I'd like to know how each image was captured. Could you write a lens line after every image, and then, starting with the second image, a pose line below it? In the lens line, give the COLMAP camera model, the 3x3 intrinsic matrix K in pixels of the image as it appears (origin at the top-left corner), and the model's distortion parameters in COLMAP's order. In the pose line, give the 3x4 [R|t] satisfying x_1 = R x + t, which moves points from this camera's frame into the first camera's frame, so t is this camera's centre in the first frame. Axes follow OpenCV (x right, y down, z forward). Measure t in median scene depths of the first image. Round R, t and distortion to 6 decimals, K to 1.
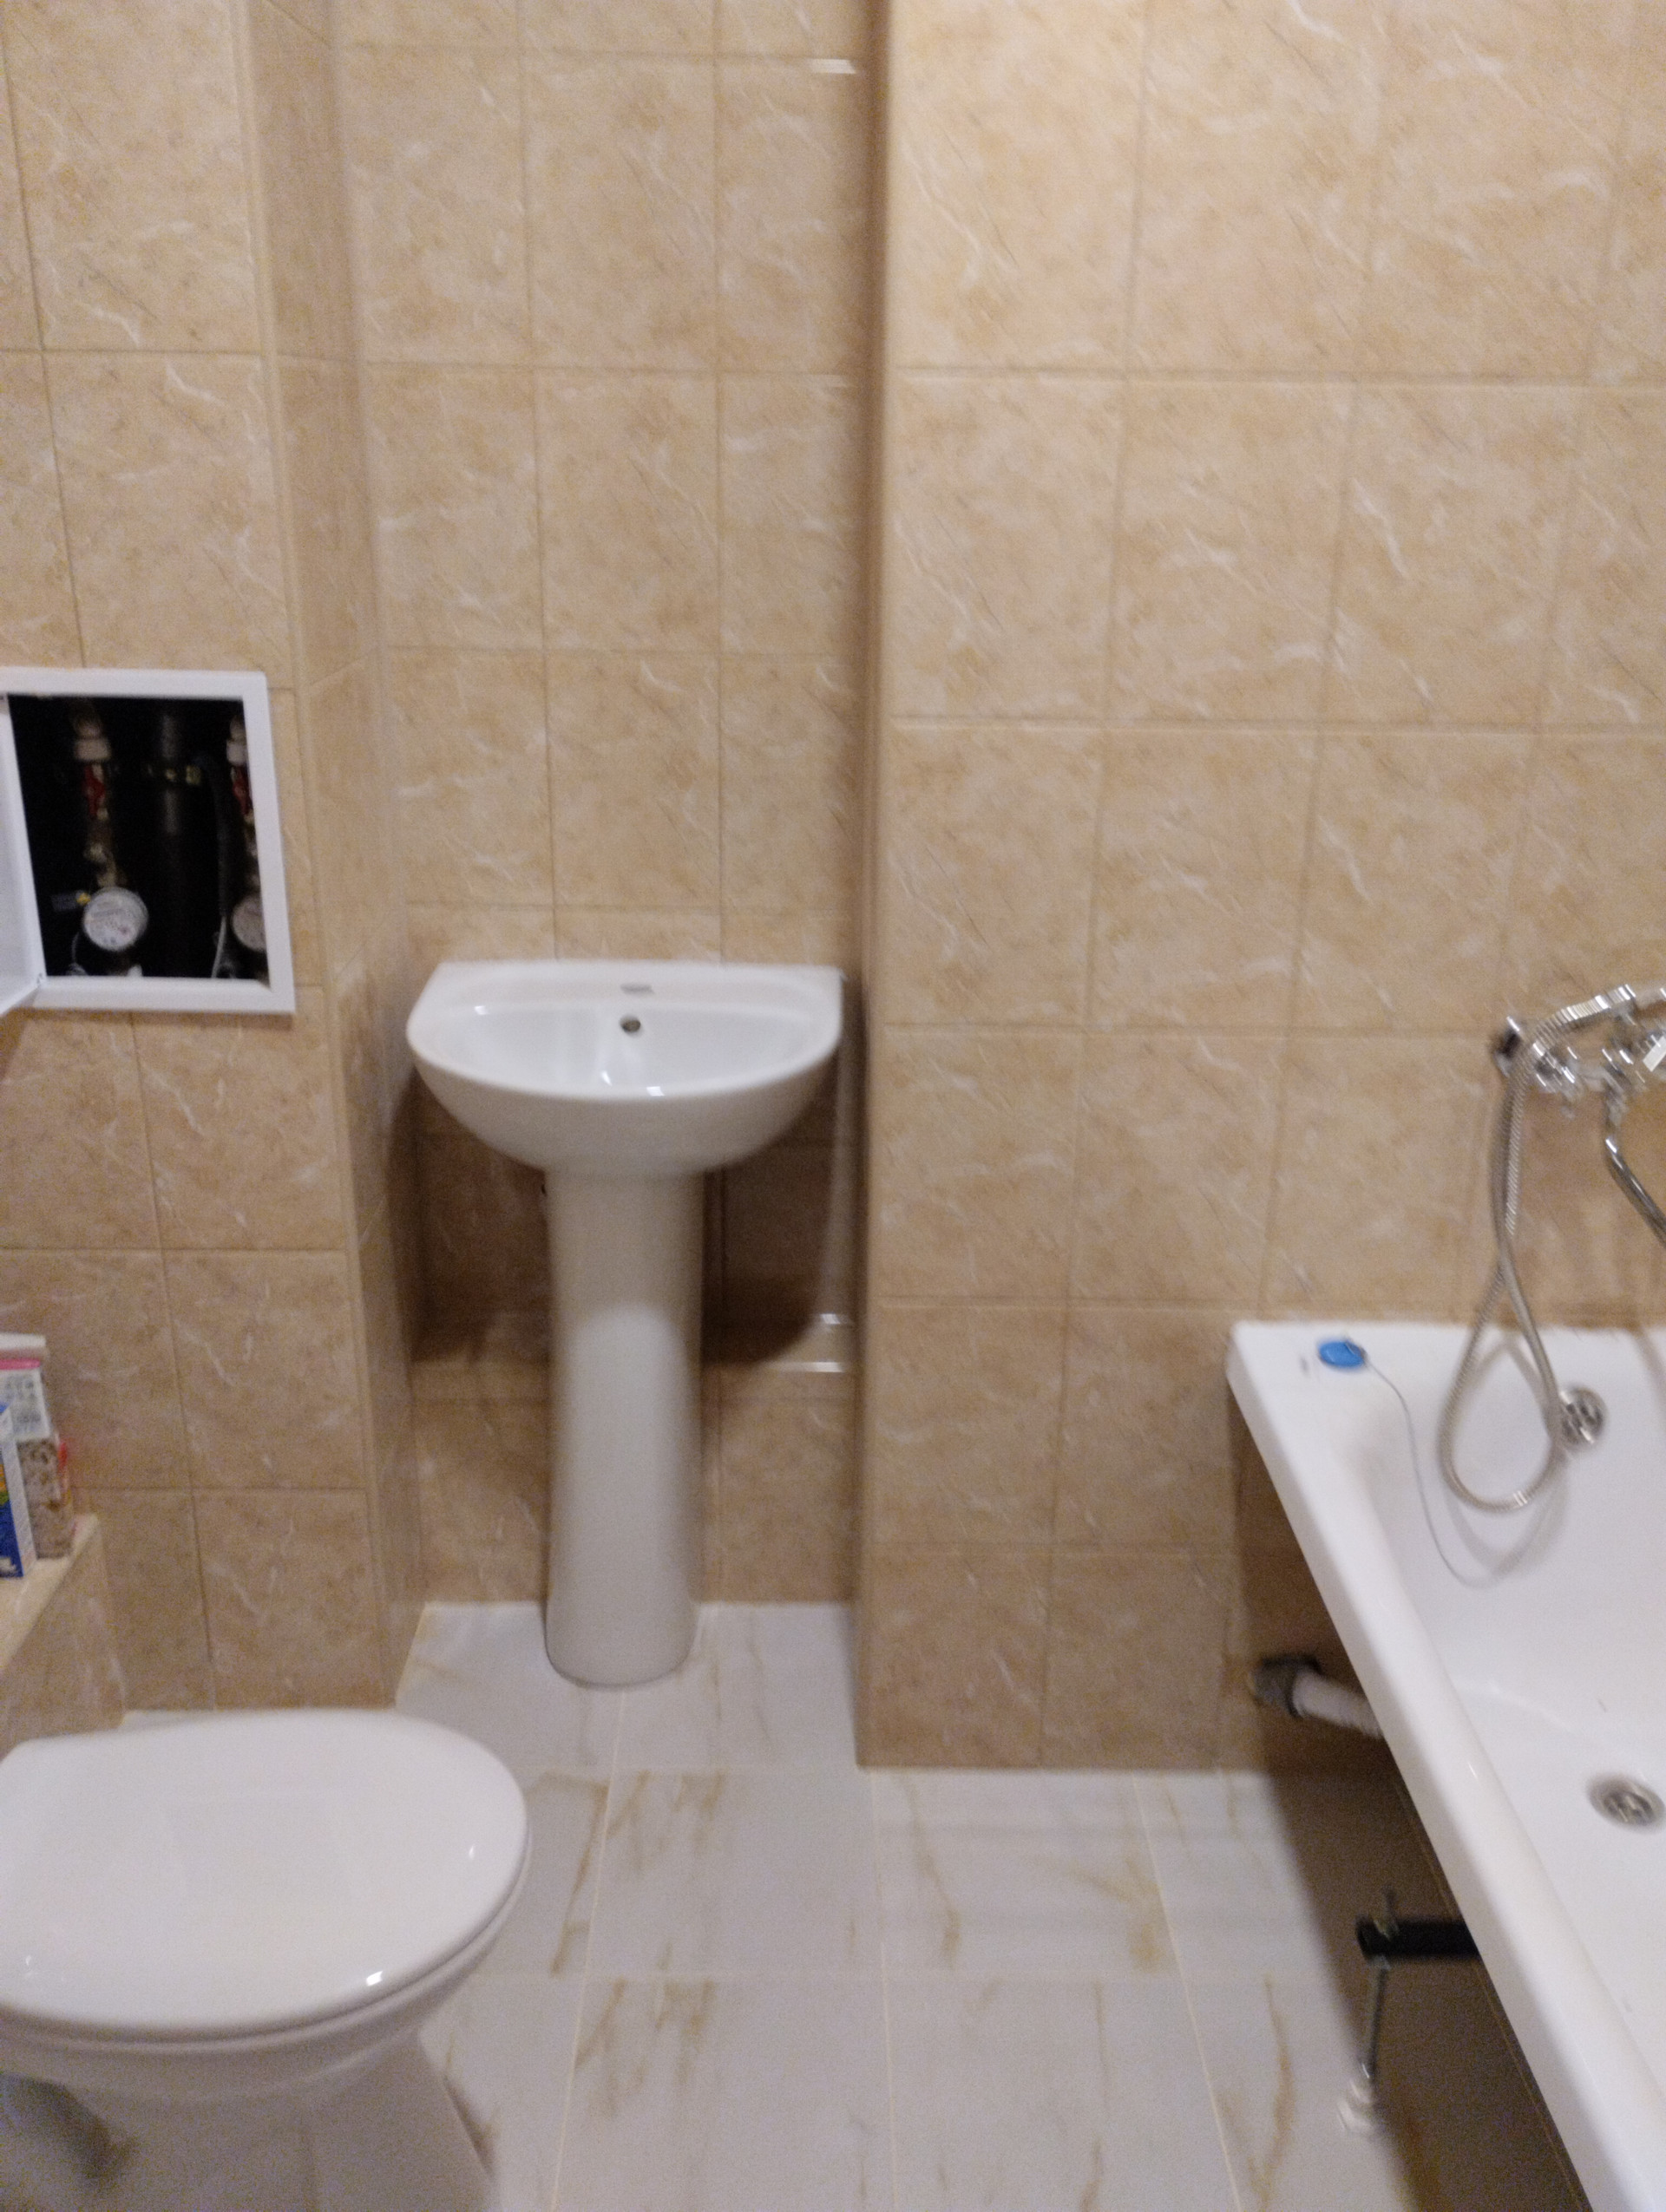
lens RADIAL K [[1846.7, 0, 832.8], [0, 1846.7, 1085.1], [0, 0, 1]] dist [0.065595, -0.086216]
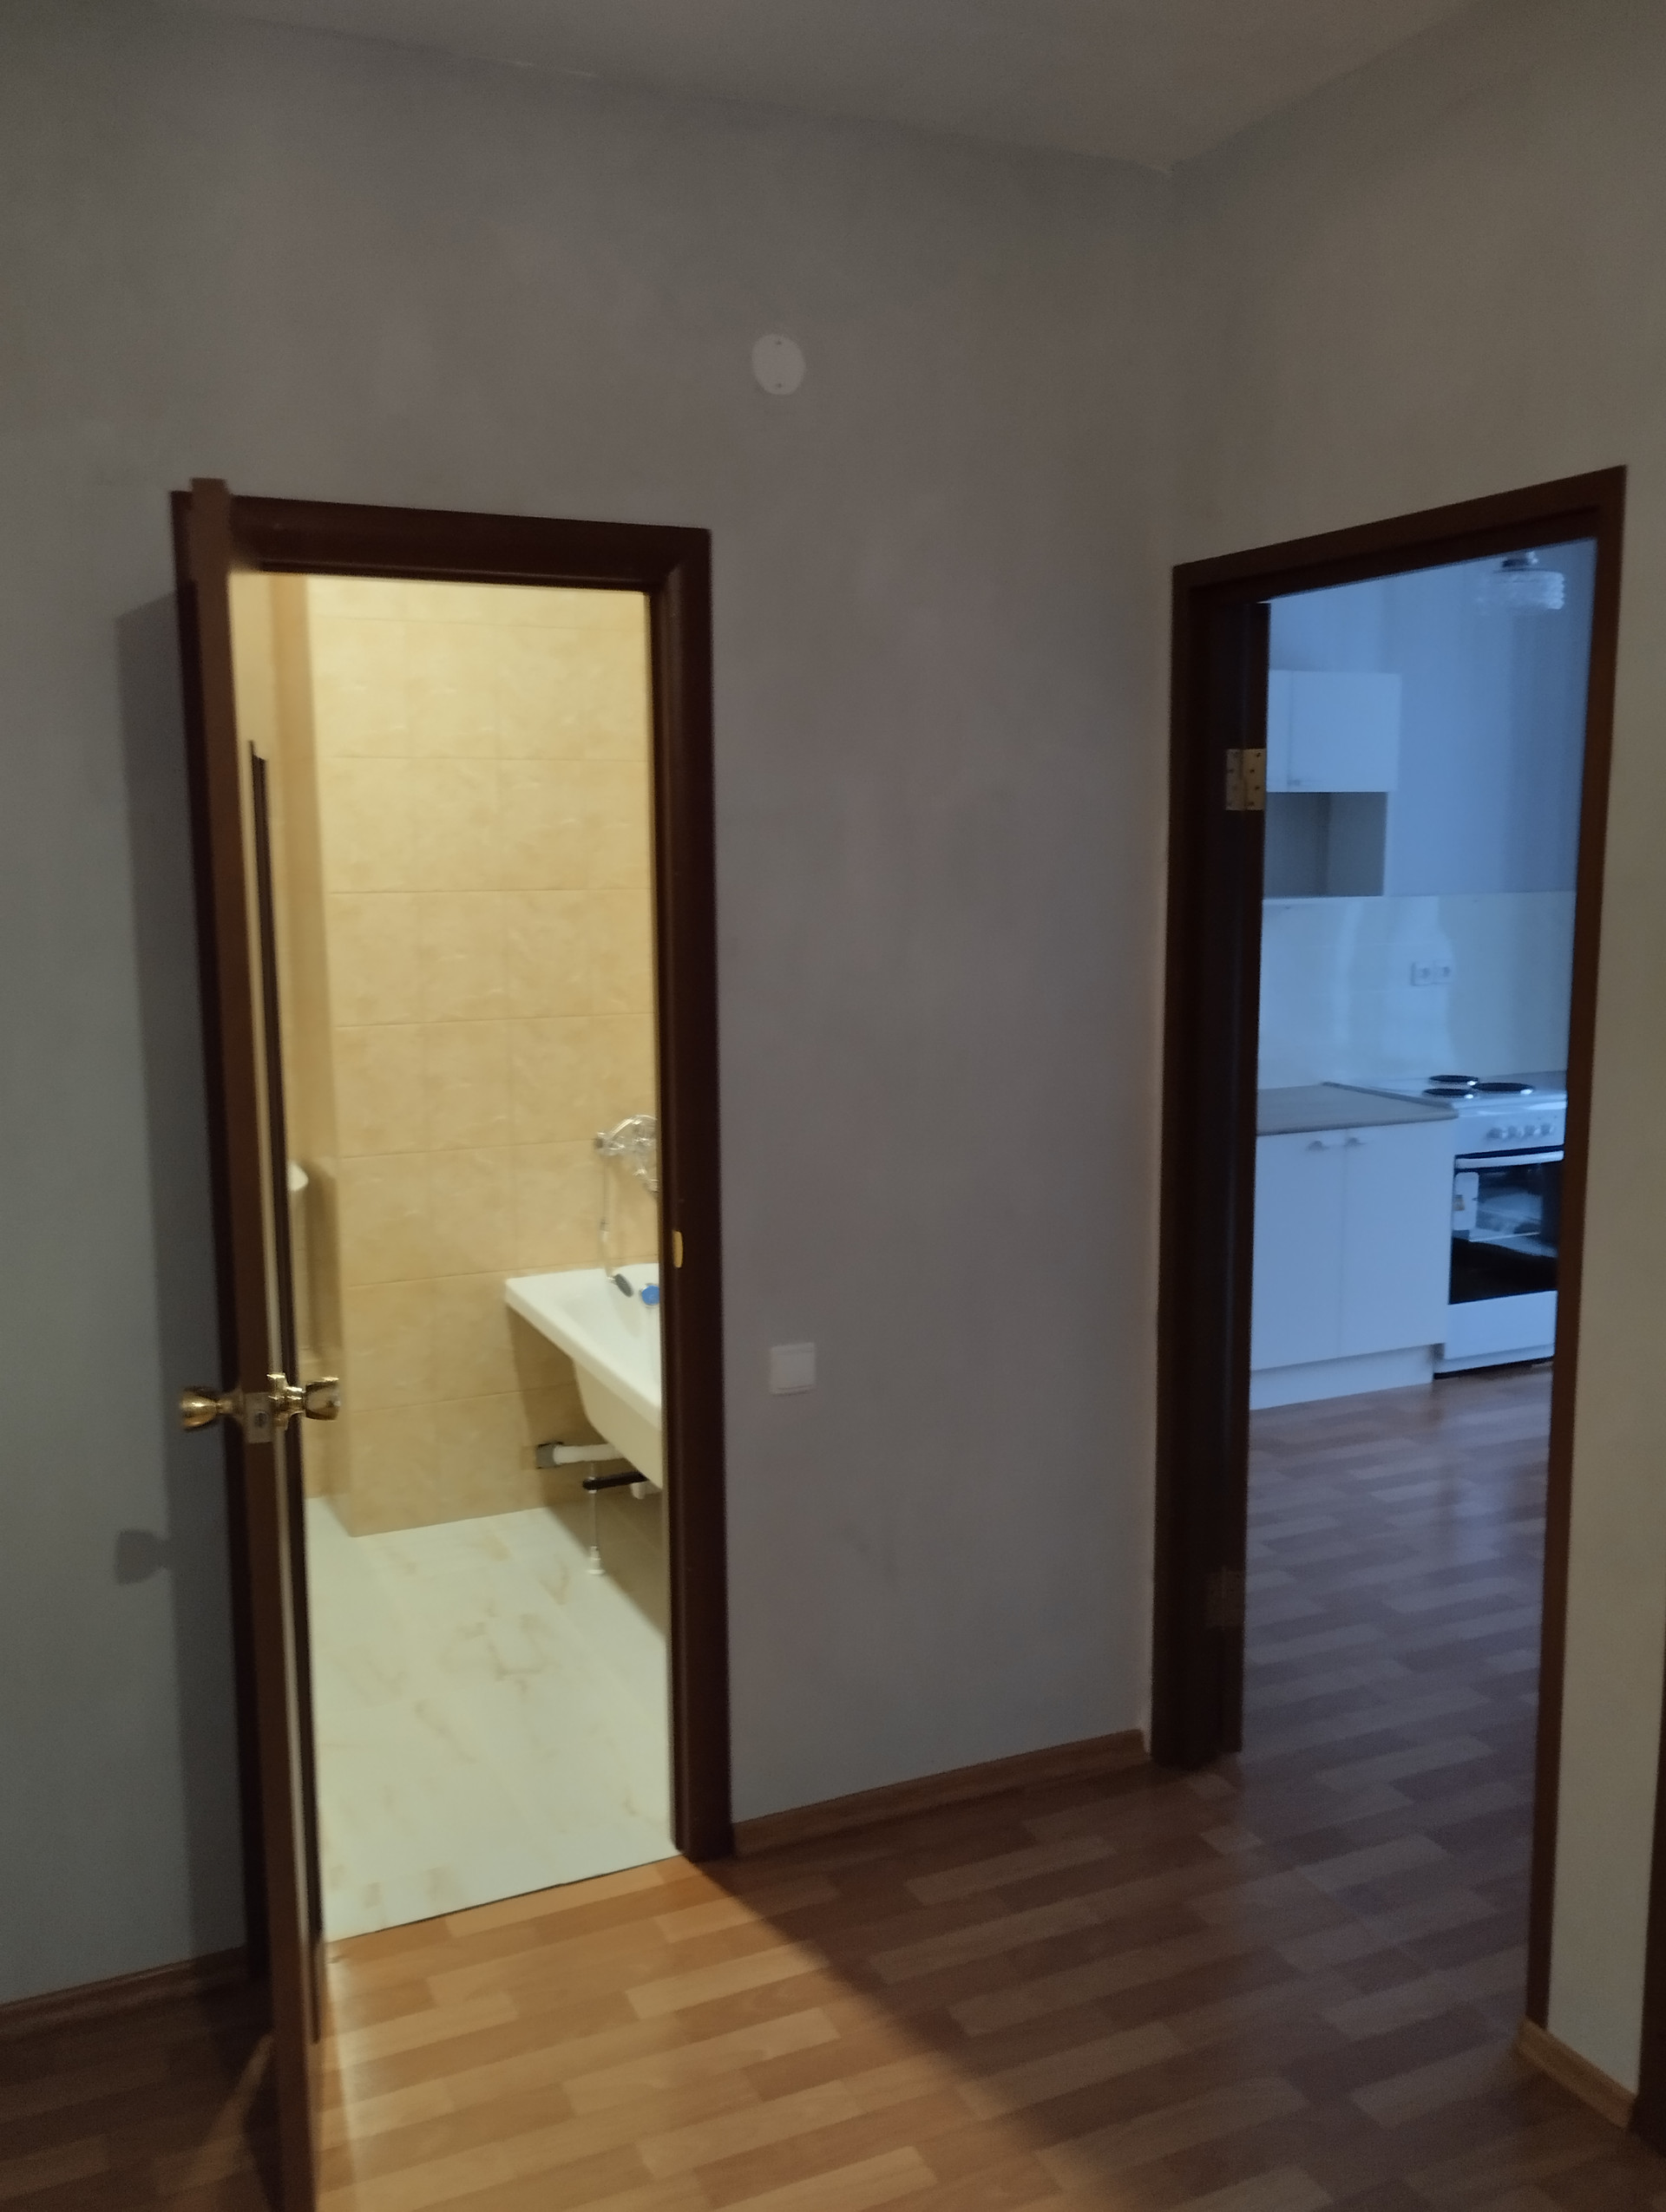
lens RADIAL K [[1846.7, 0, 813.4], [0, 1846.7, 1107.4], [0, 0, 1]] dist [0.065595, -0.086216]
pose [[0.914422, -0.079519, 0.396873, -0.300968], [0.156680, 0.973612, -0.165922, 0.334494], [-0.373207, 0.213905, 0.902752, -1.153234]]
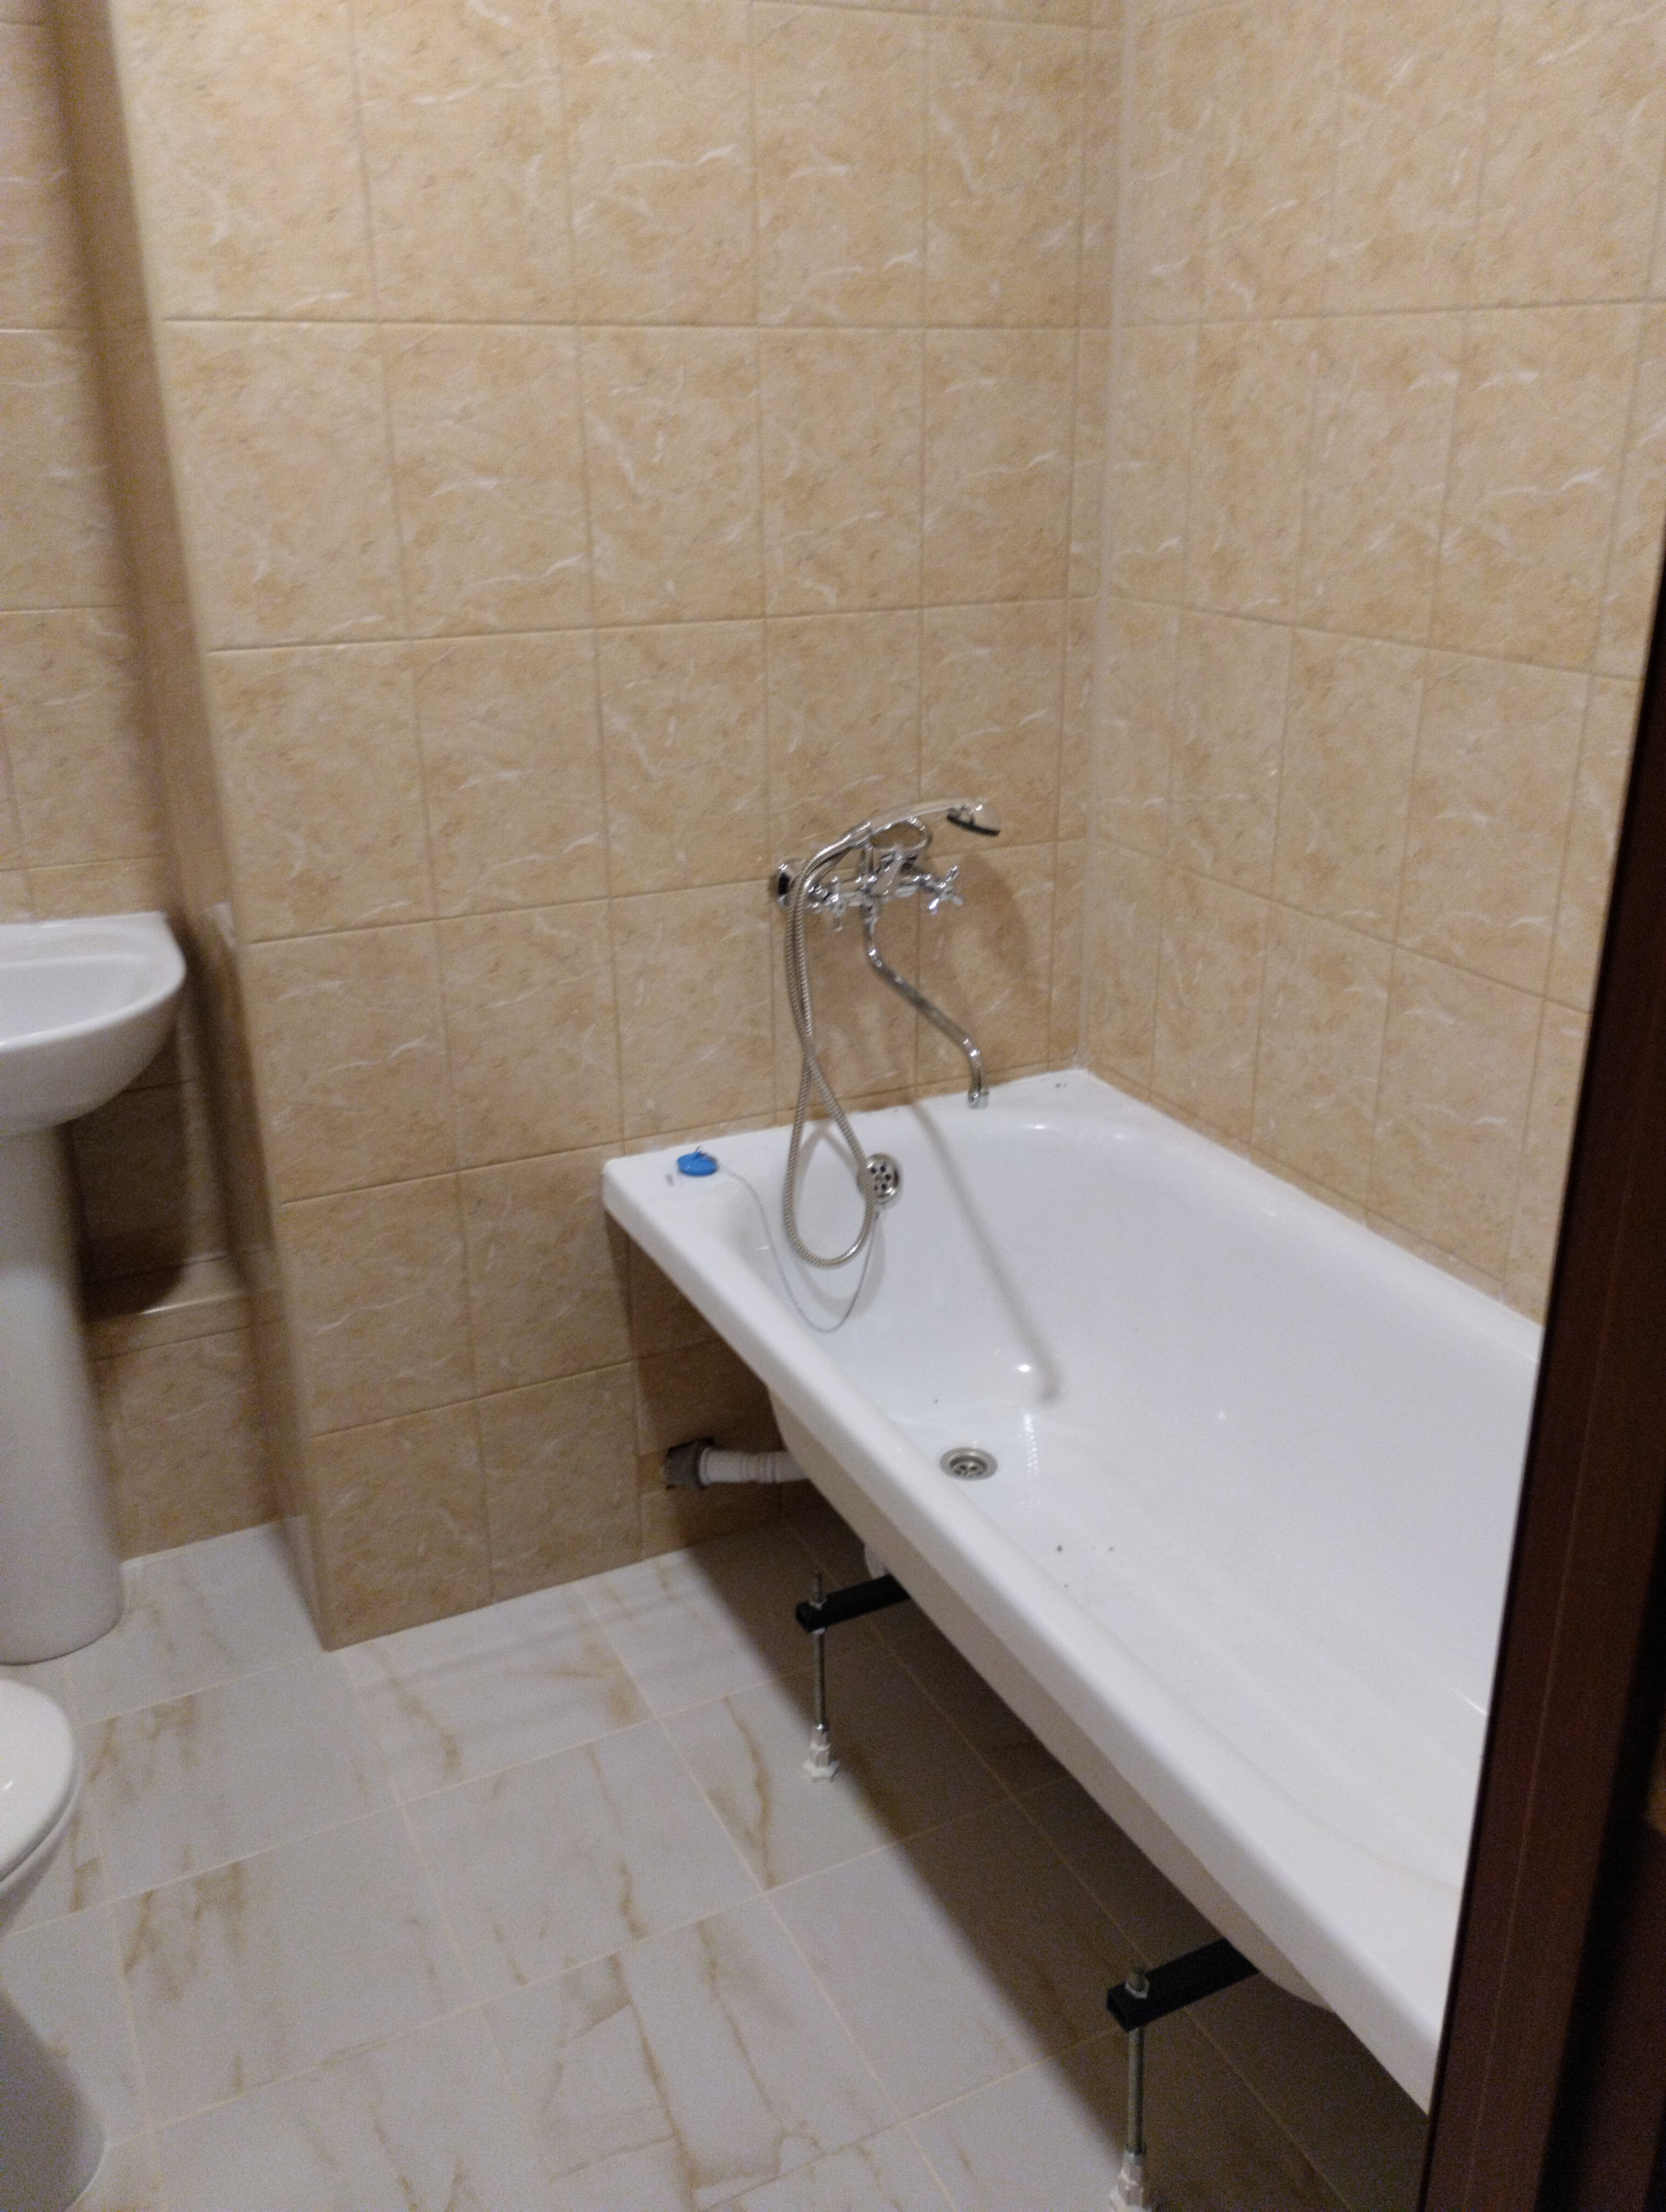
lens RADIAL K [[1846.7, 0, 826.9], [0, 1846.7, 1090.1], [0, 0, 1]] dist [0.065595, -0.086216]
pose [[0.903526, -0.175449, 0.390970, -0.089952], [0.166565, 0.984392, 0.056820, 0.040684], [-0.394837, 0.013783, 0.918648, -0.096818]]
